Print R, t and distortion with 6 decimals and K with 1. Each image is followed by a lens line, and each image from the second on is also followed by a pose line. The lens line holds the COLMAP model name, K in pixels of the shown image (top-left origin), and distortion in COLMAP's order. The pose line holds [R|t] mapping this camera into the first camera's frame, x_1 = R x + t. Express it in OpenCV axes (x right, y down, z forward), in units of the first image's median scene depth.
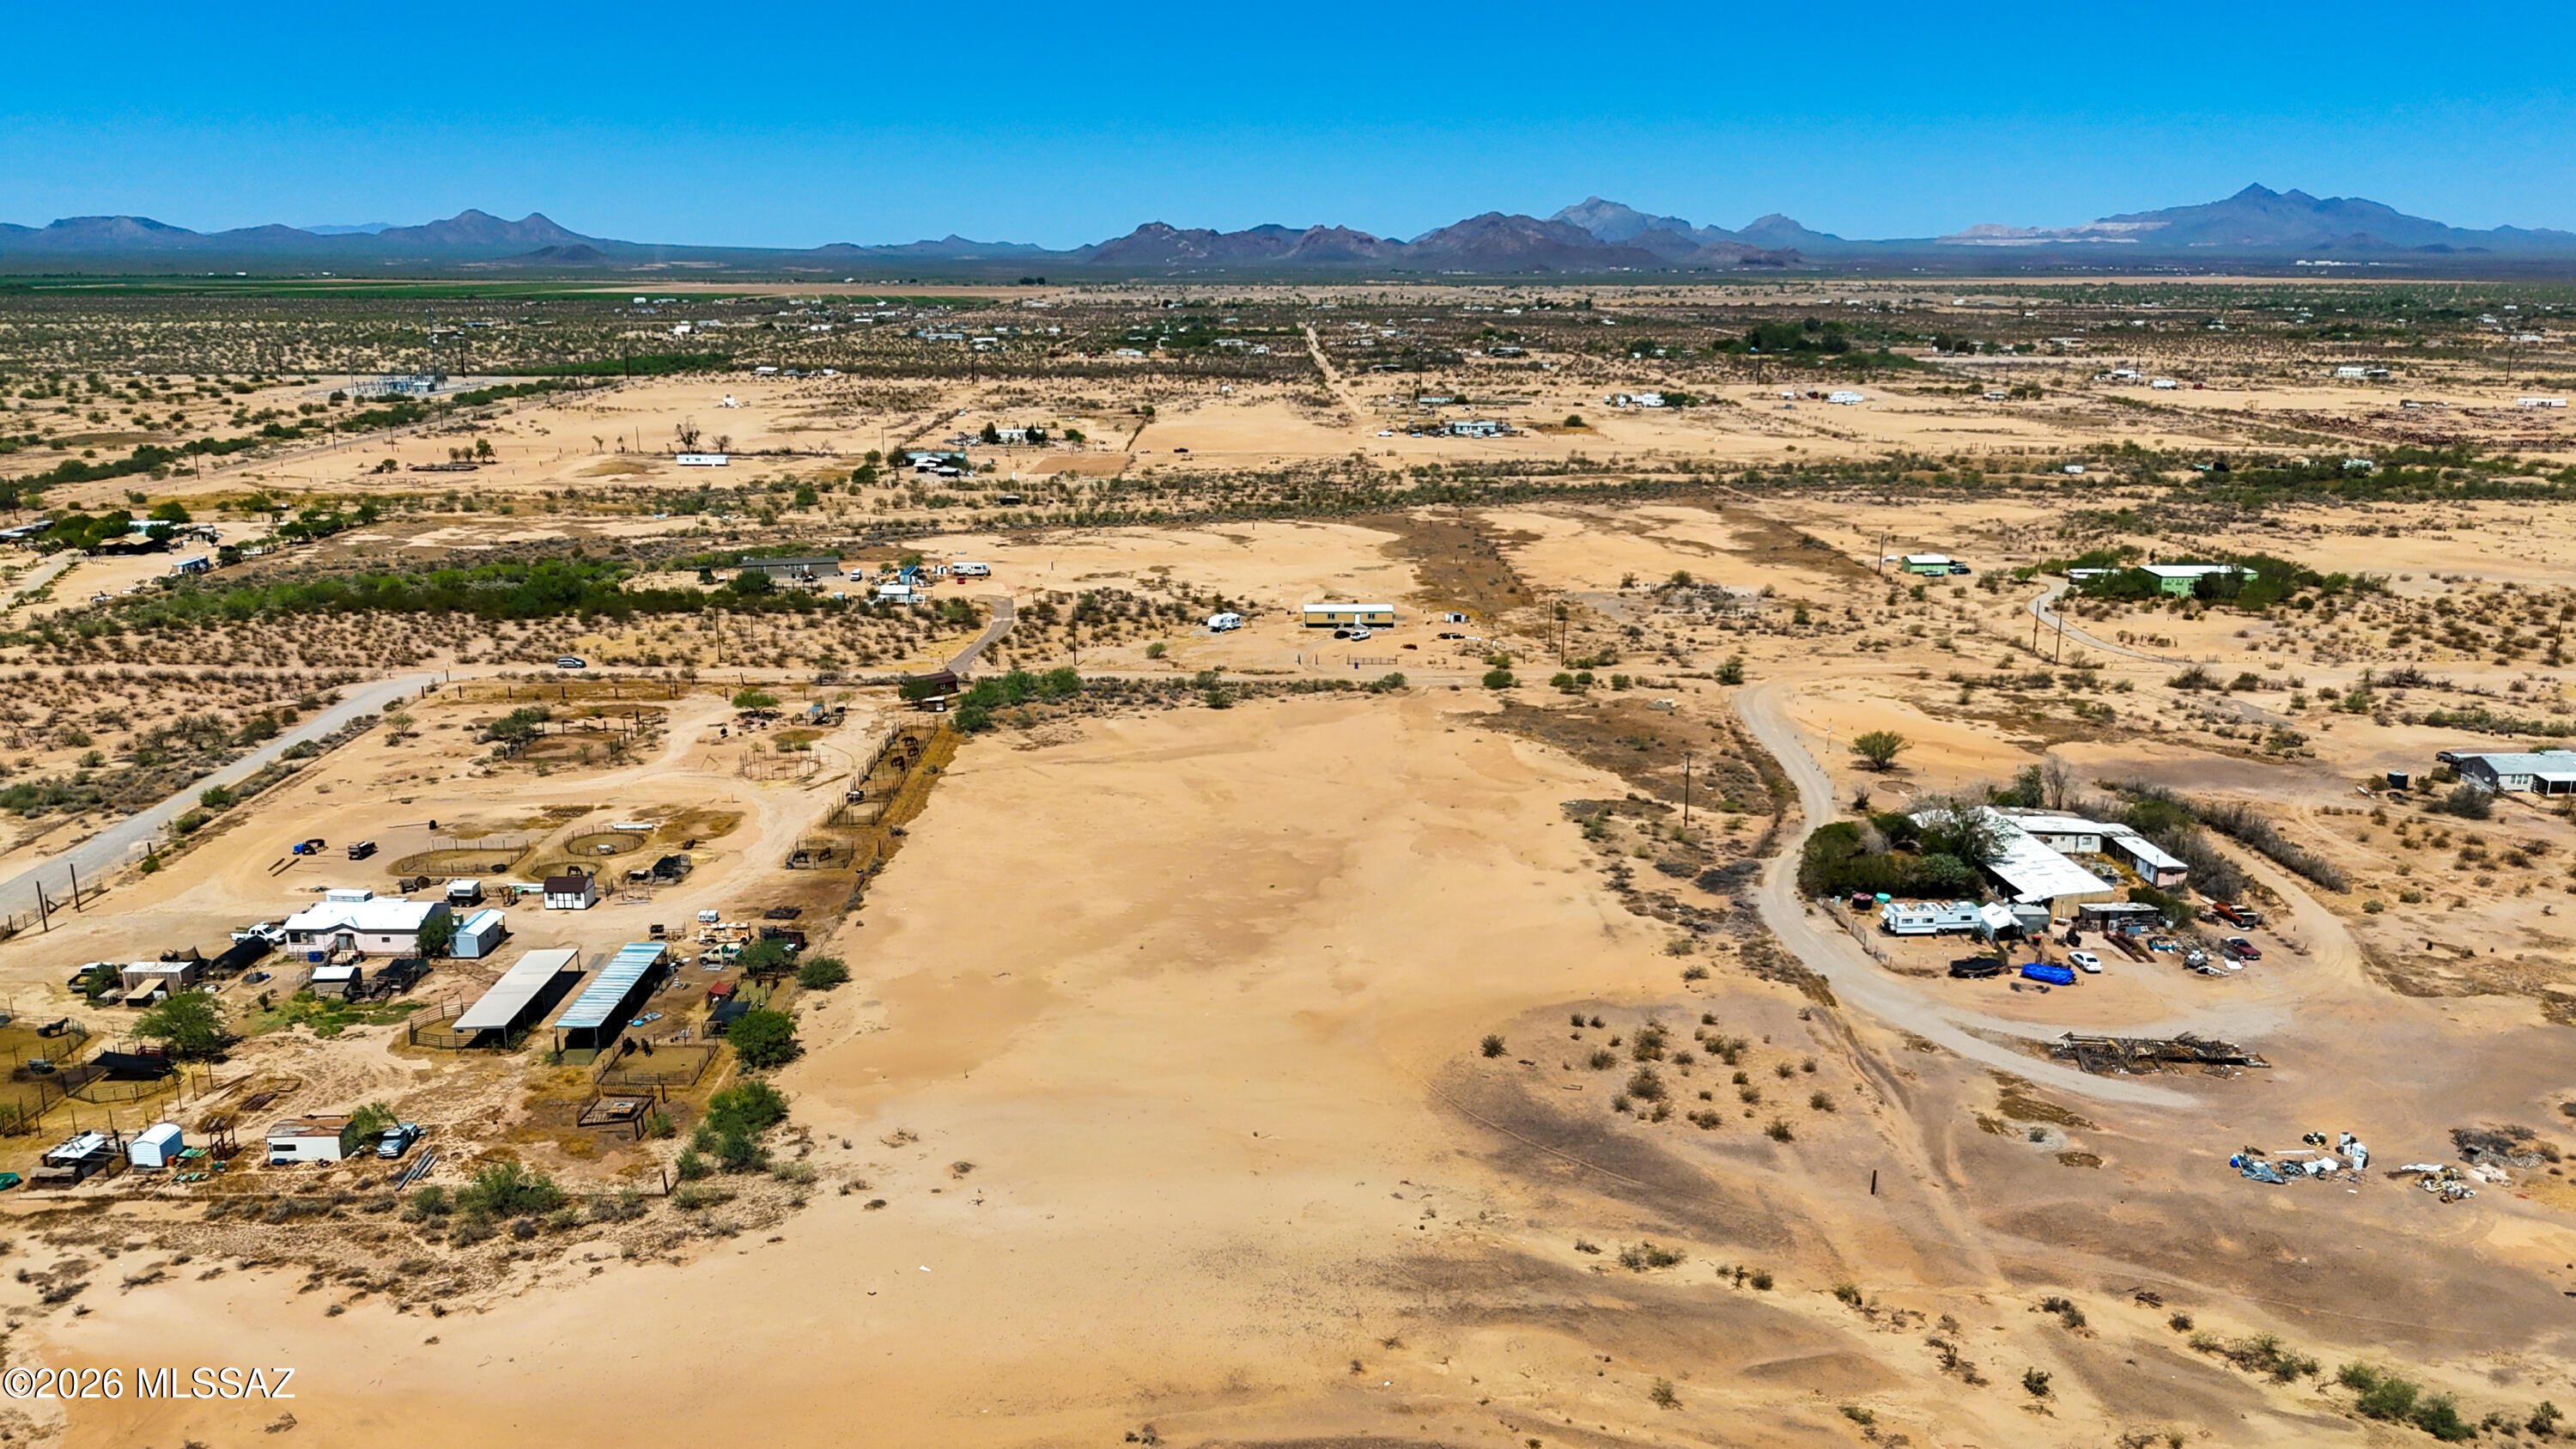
lens RADIAL K [[1905.2, 0, 1282.2], [0, 1905.2, 720.6], [0, 0, 1]] dist [0.064808, -0.060296]
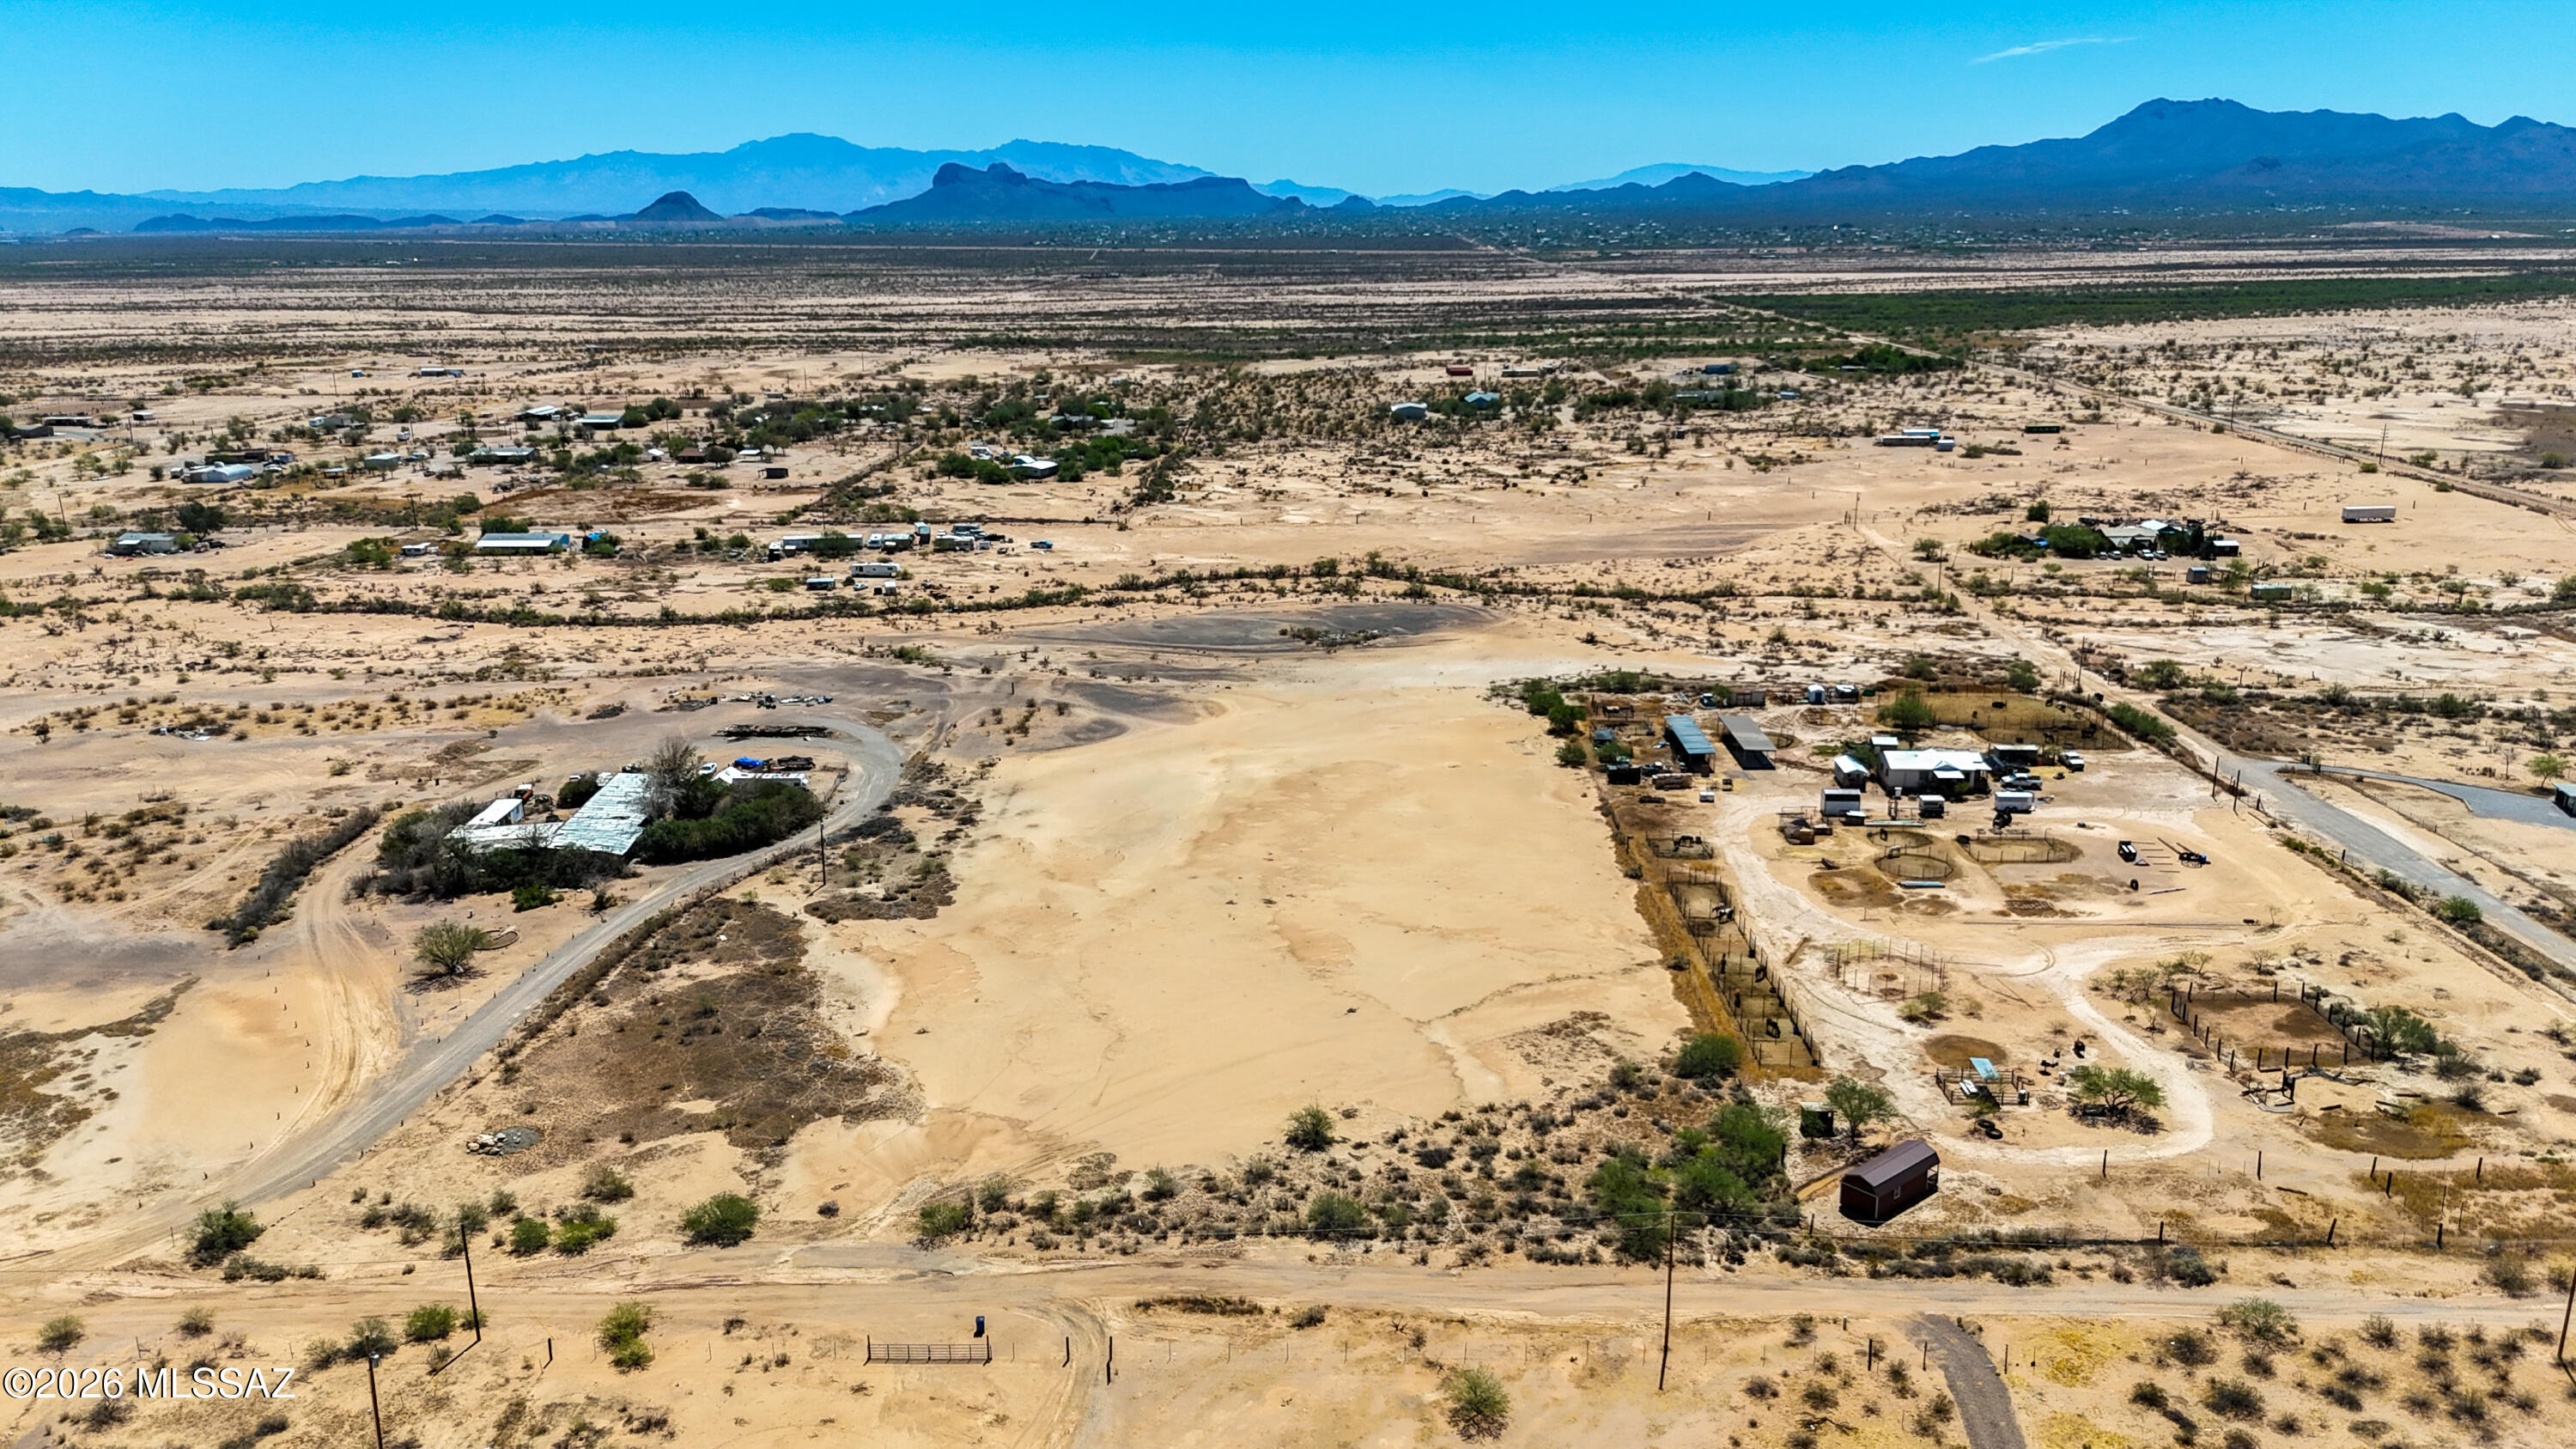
lens RADIAL K [[1905.2, 0, 1286.3], [0, 1905.2, 732.8], [0, 0, 1]] dist [0.064808, -0.060296]
pose [[-0.999115, -0.002537, 0.041989, -0.073577], [0.018183, 0.874065, 0.485468, -0.564768], [-0.037933, 0.485802, -0.873245, 2.128654]]
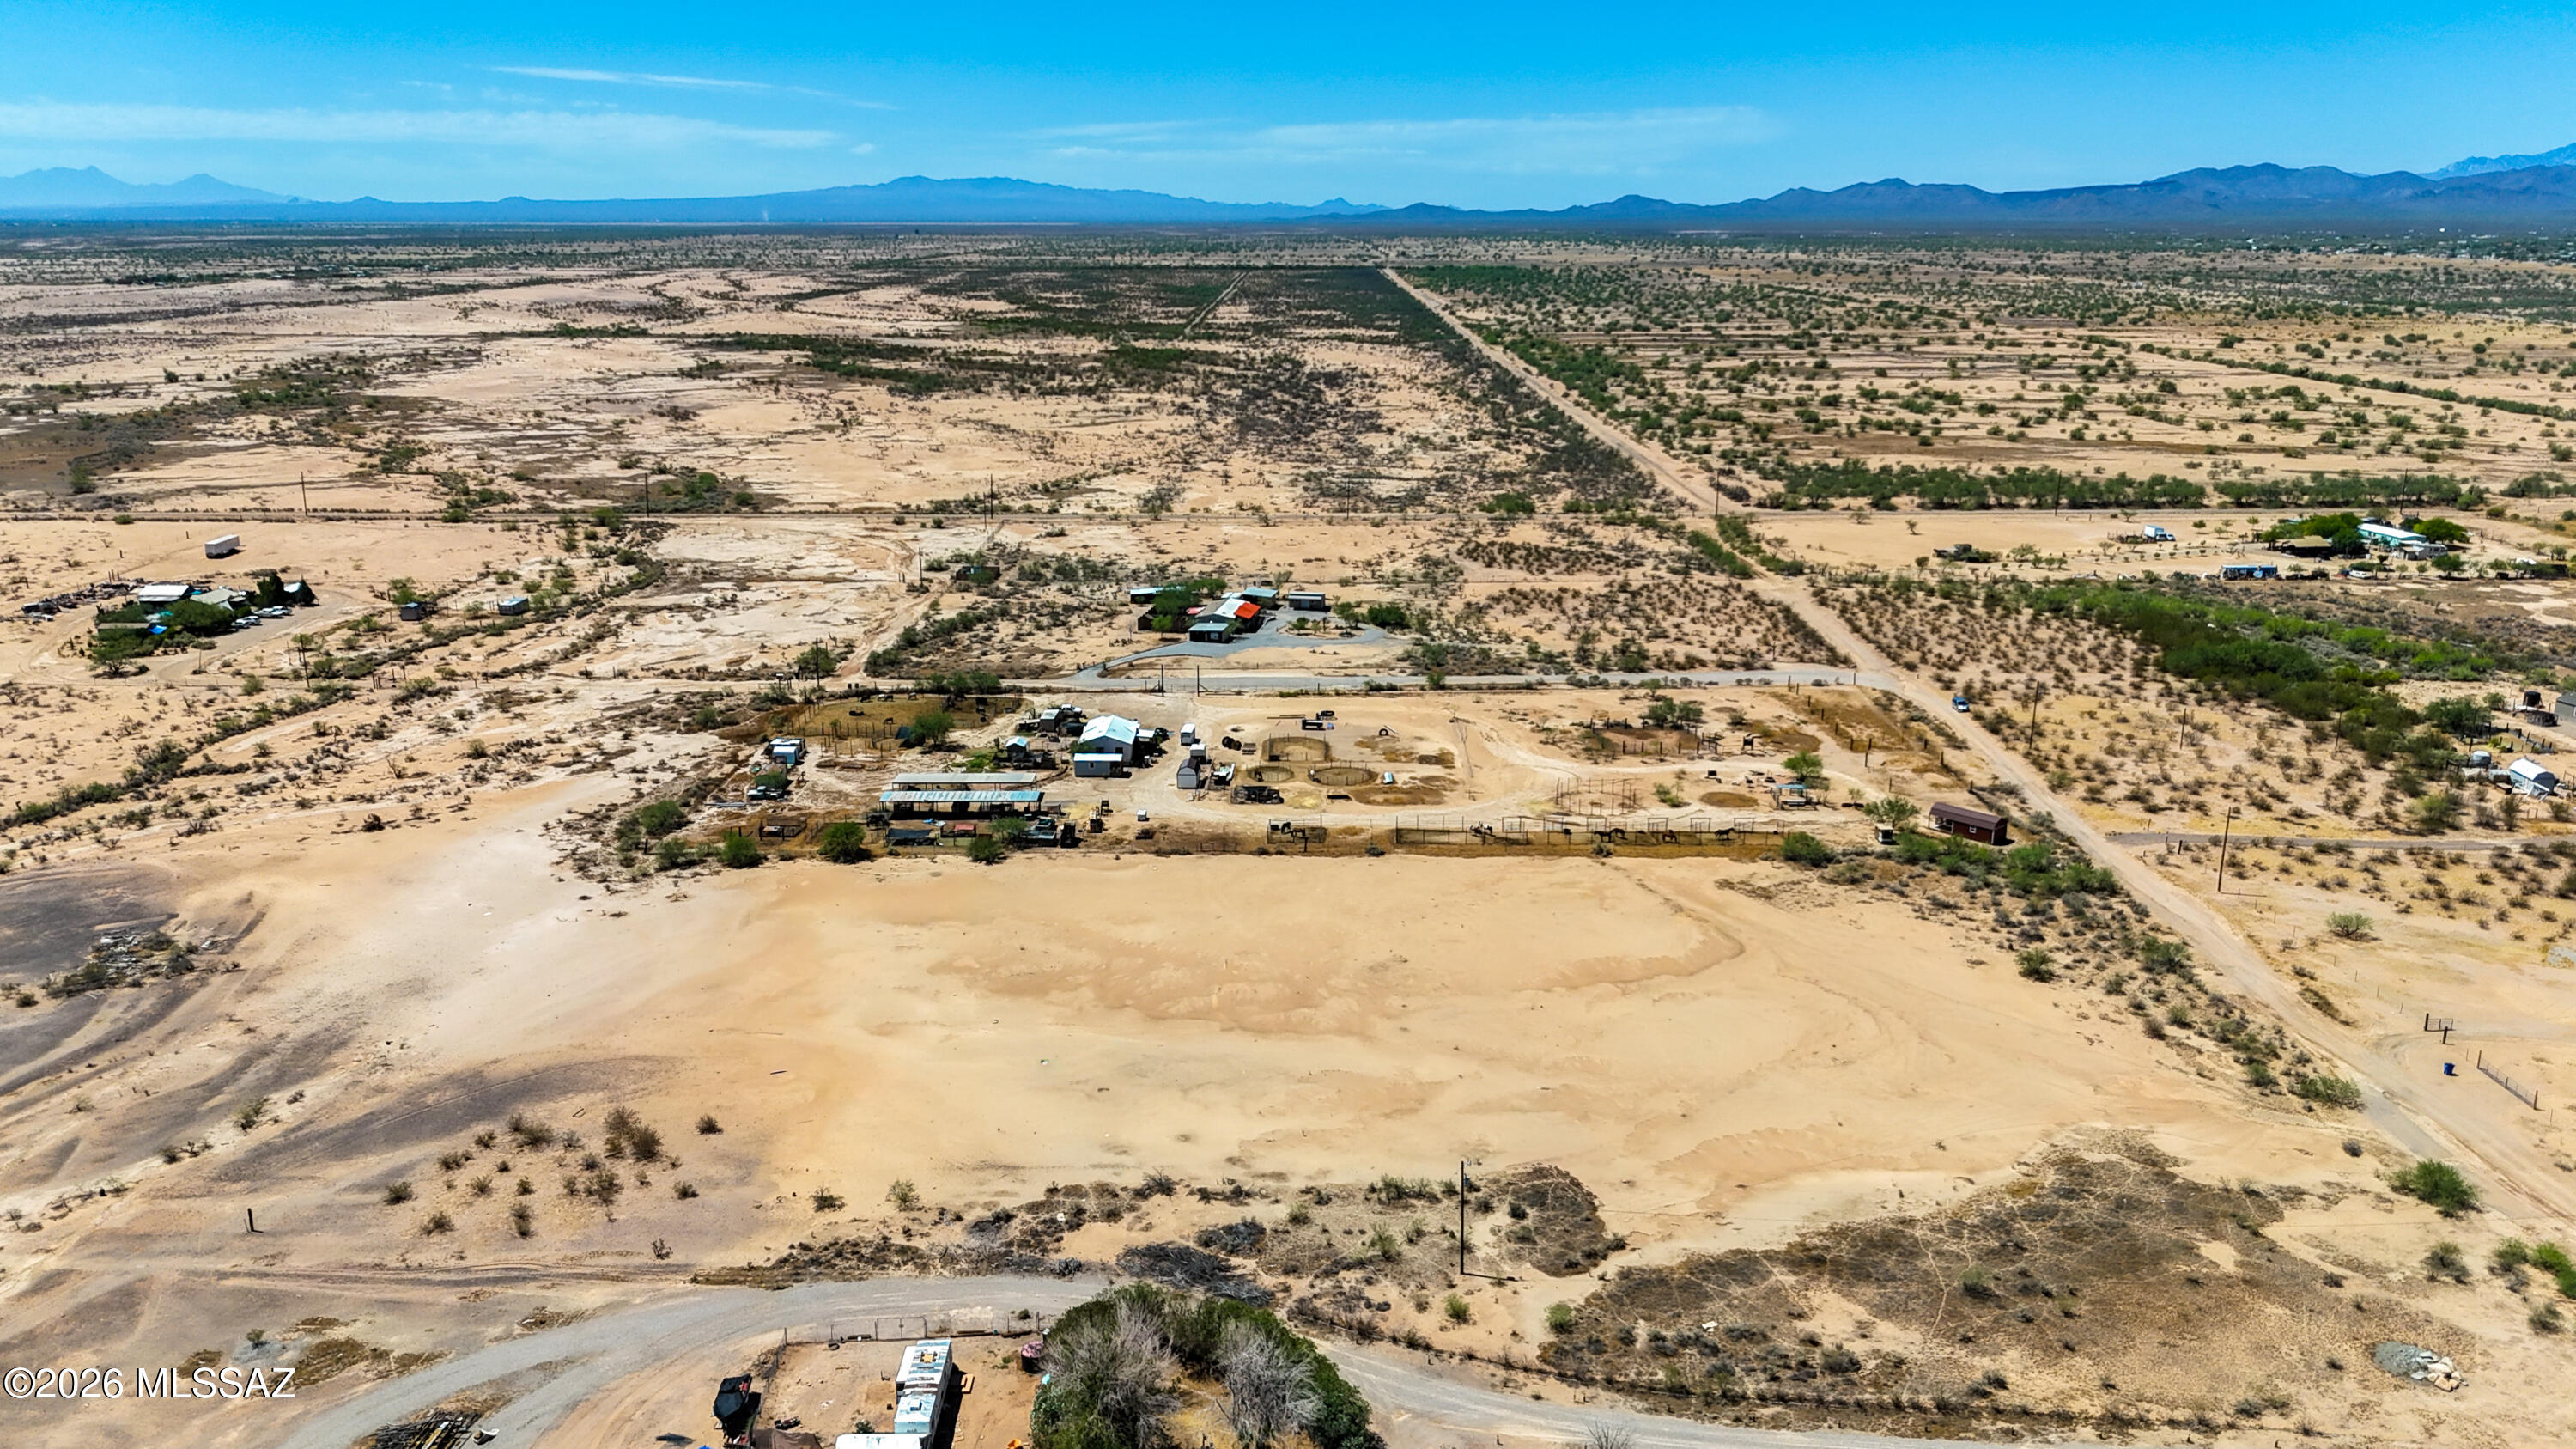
lens RADIAL K [[1905.2, 0, 1285.5], [0, 1905.2, 708.6], [0, 0, 1]] dist [0.064808, -0.060296]
pose [[-0.020524, 0.249133, -0.968252, 0.898324], [-0.237271, 0.939574, 0.246784, -0.297224], [0.971227, 0.234804, 0.039828, 1.040012]]
